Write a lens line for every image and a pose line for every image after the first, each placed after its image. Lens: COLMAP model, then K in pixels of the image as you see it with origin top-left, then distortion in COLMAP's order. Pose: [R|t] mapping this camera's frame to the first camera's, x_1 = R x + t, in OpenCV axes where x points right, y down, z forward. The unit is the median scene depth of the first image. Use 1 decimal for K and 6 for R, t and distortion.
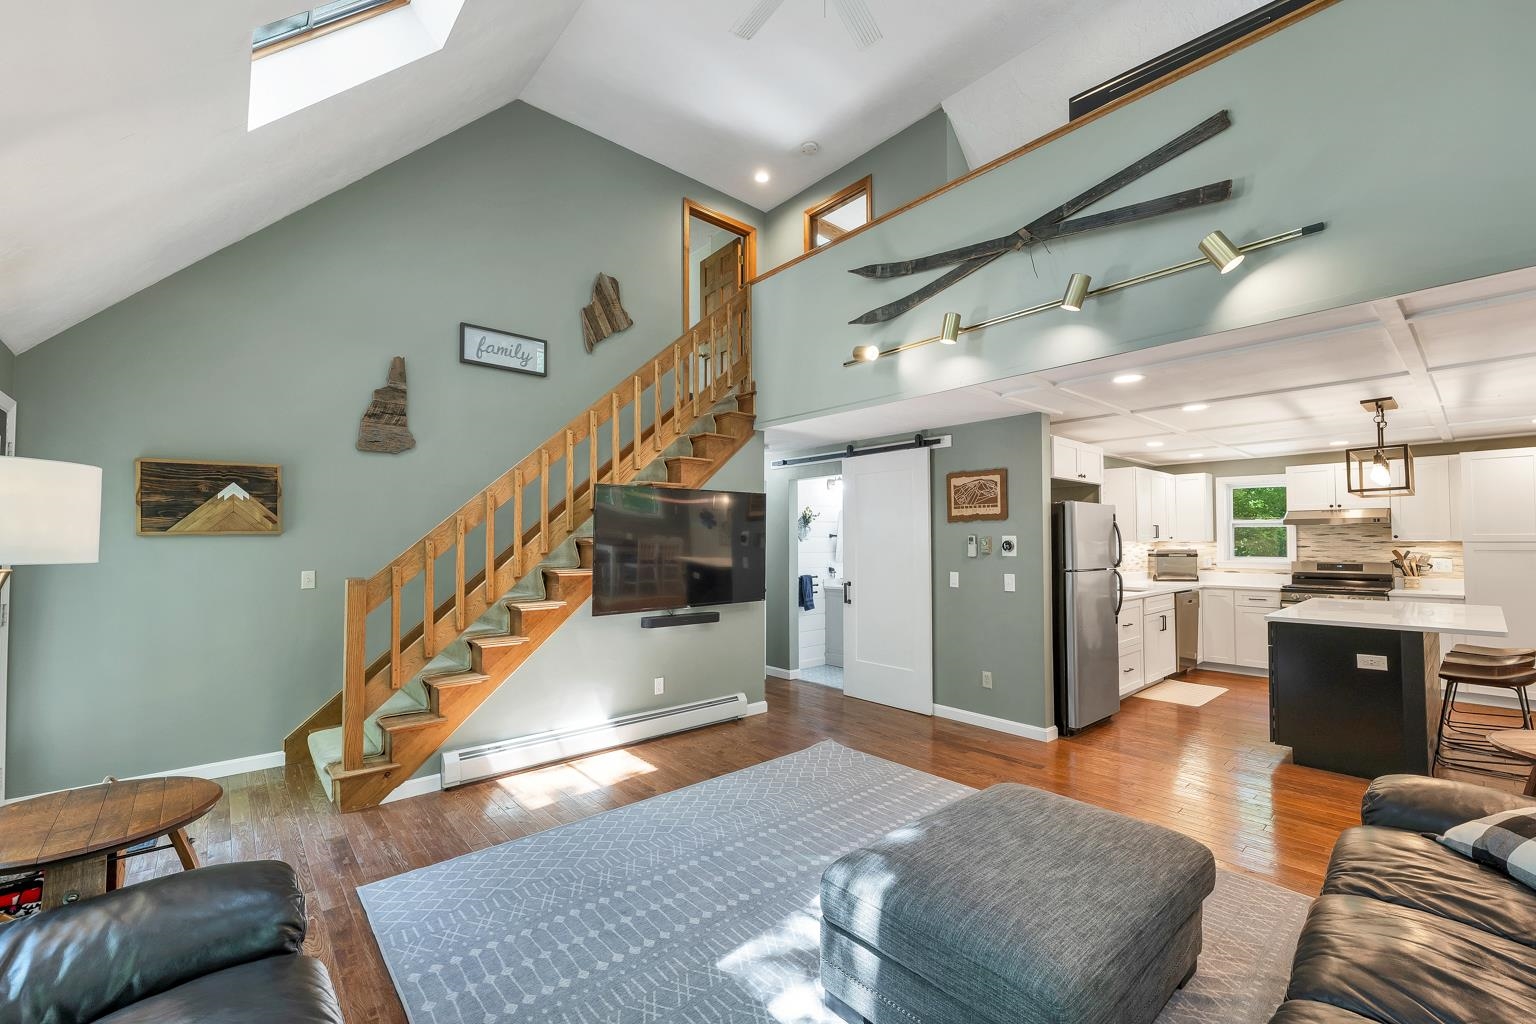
lens RADIAL K [[643.9, 0, 752.4], [0, 643.9, 525.8], [0, 0, 1]] dist [0.003418, -0.000890]
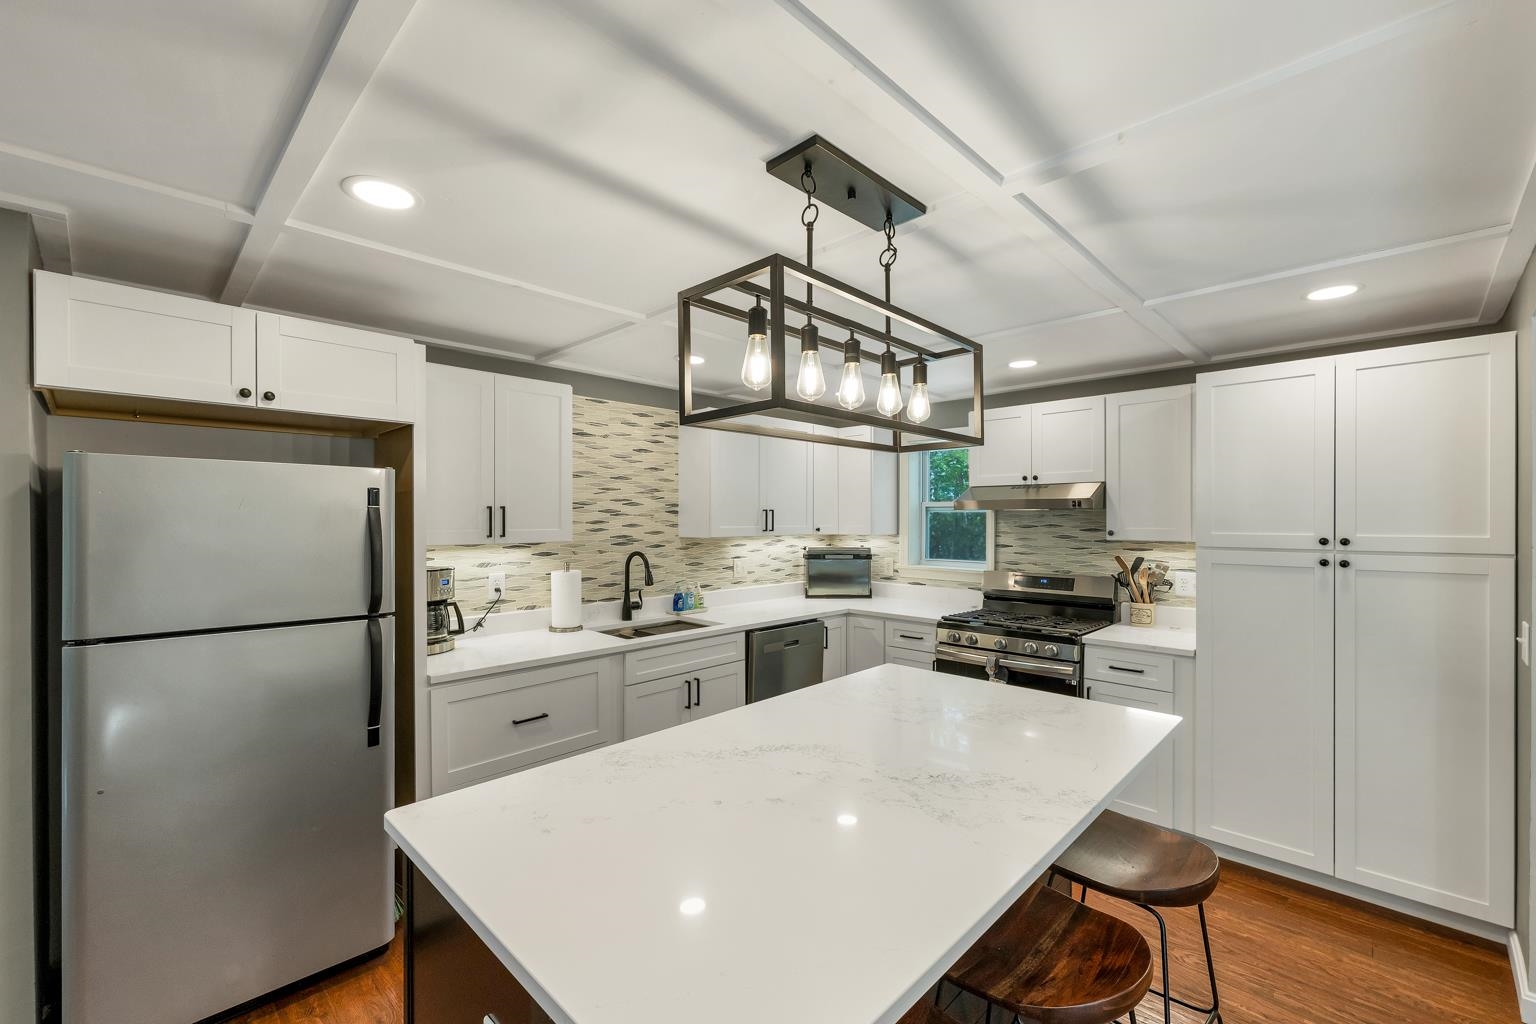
lens RADIAL K [[643.9, 0, 745.8], [0, 643.9, 521.6], [0, 0, 1]] dist [0.003418, -0.000890]
pose [[0.998002, 0.001295, 0.063164, 0.770113], [-0.003188, 0.999549, 0.029872, -0.010575], [-0.063096, -0.030014, 0.997556, 0.552393]]
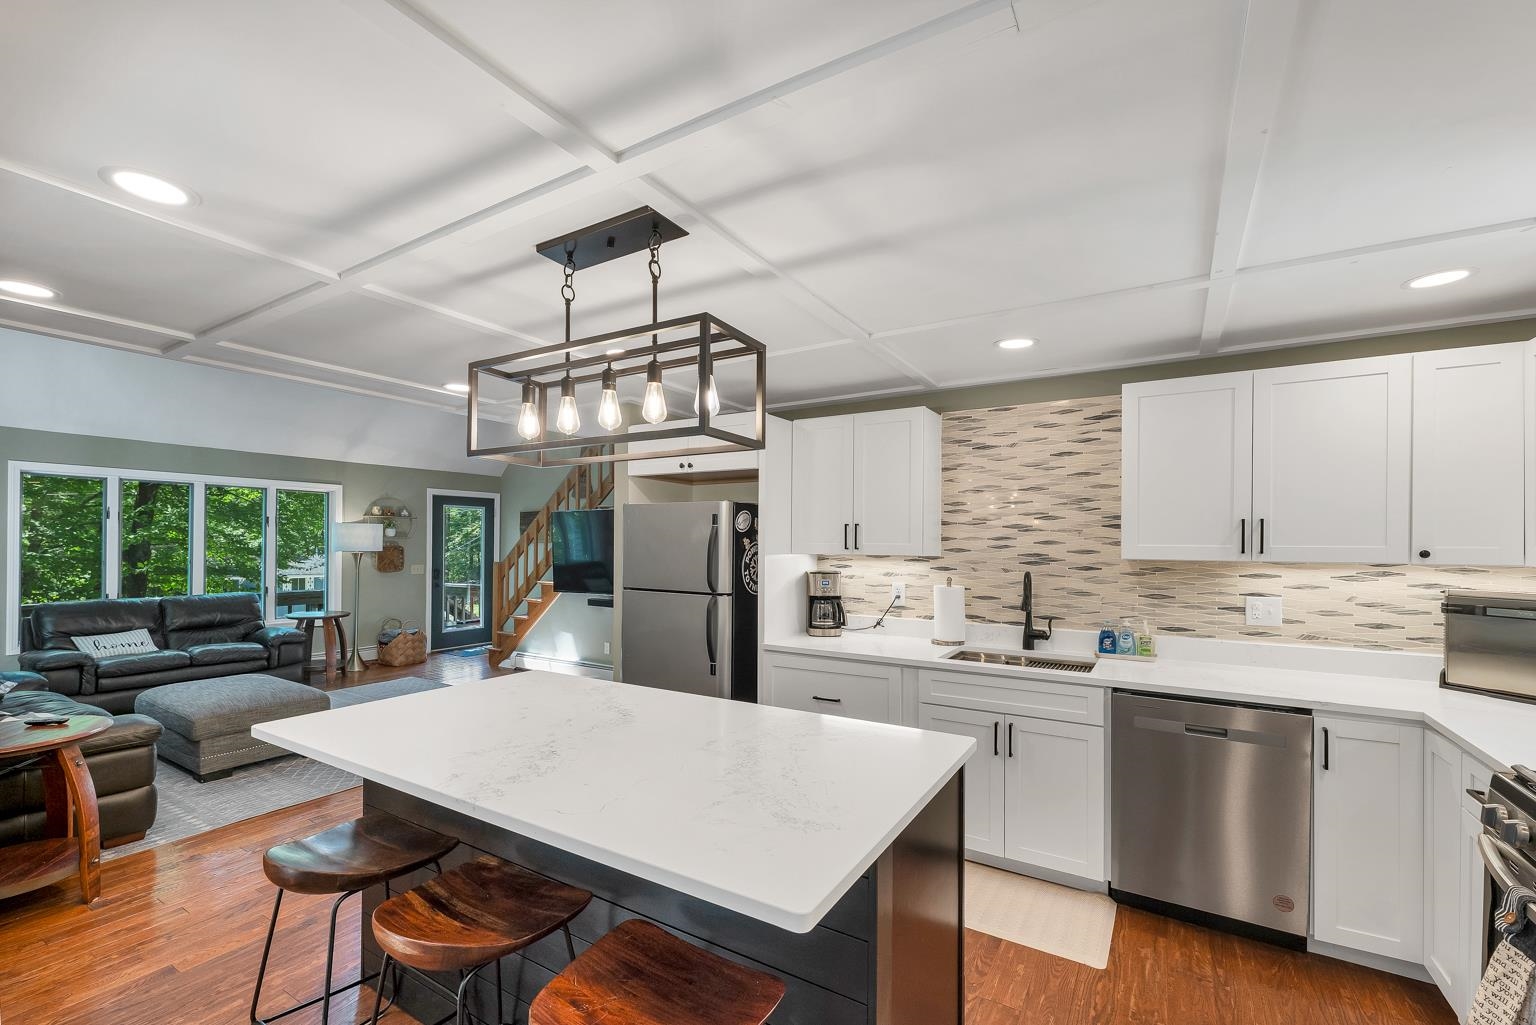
lens RADIAL K [[643.9, 0, 762.8], [0, 643.9, 539.8], [0, 0, 1]] dist [0.003418, -0.000890]
pose [[0.293369, 0.000001, -0.955999, 1.220148], [0.017384, 0.999835, 0.005336, 0.005422], [0.955841, -0.018184, 0.293321, 0.843496]]
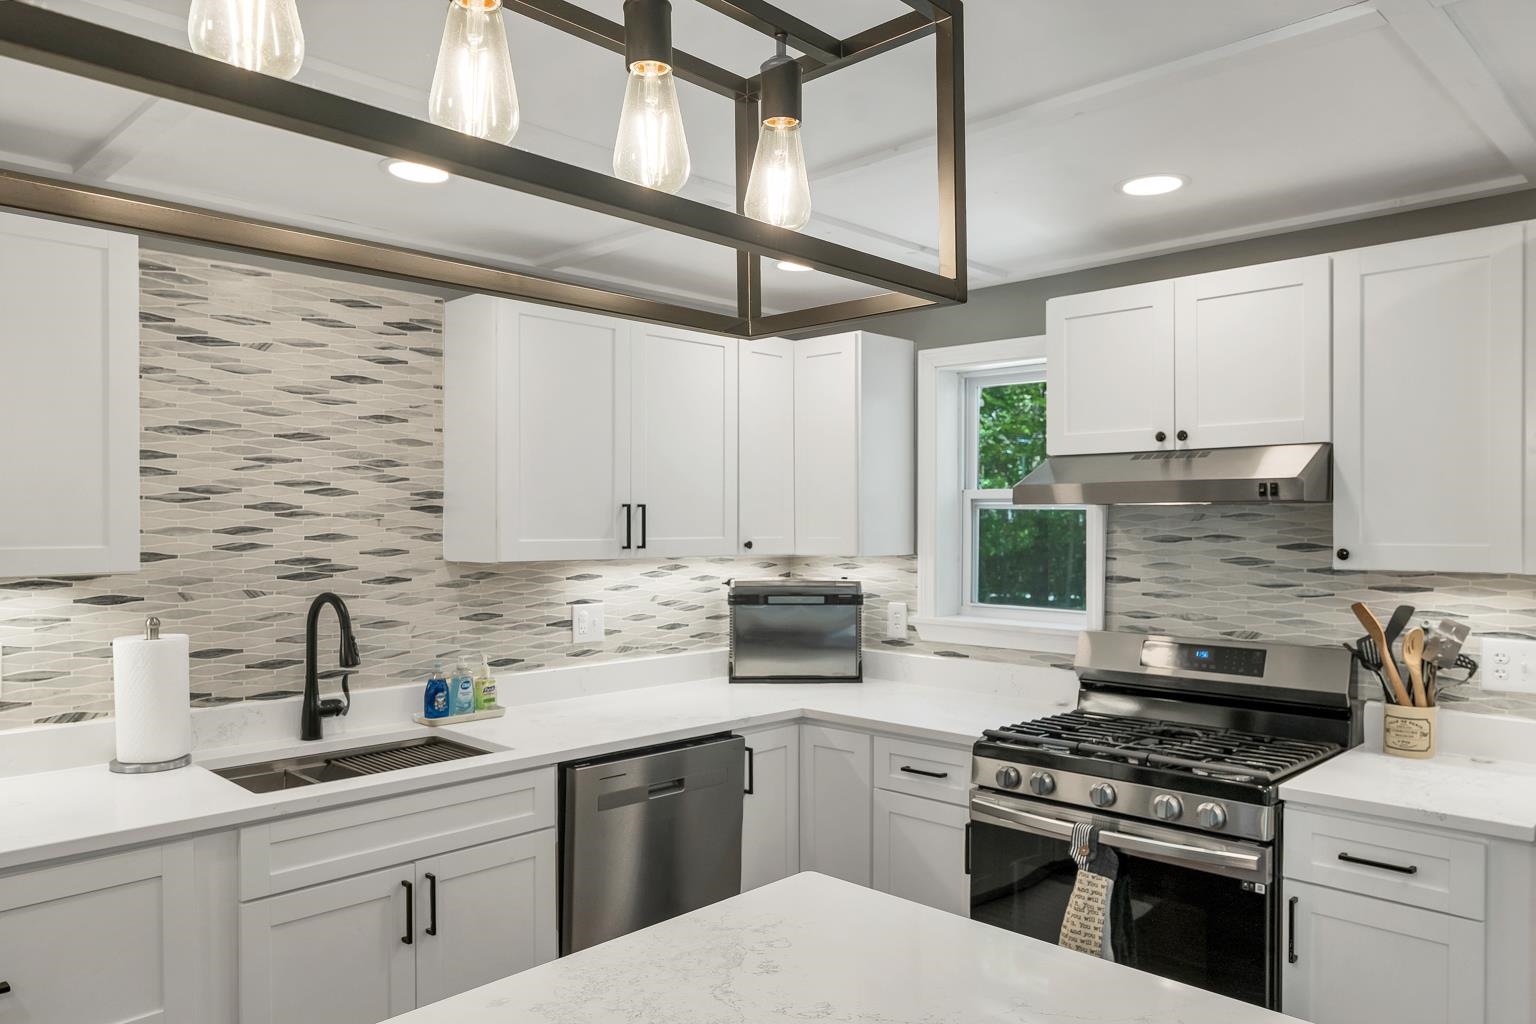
lens RADIAL K [[1060.9, 0, 742.1], [0, 1060.9, 533.4], [0, 0, 1]] dist [-0.004295, -0.000637]
pose [[0.997997, 0.000757, 0.063257, 0.874528], [-0.002924, 0.999412, 0.034157, -0.005971], [-0.063194, -0.034274, 0.997413, 0.713055]]
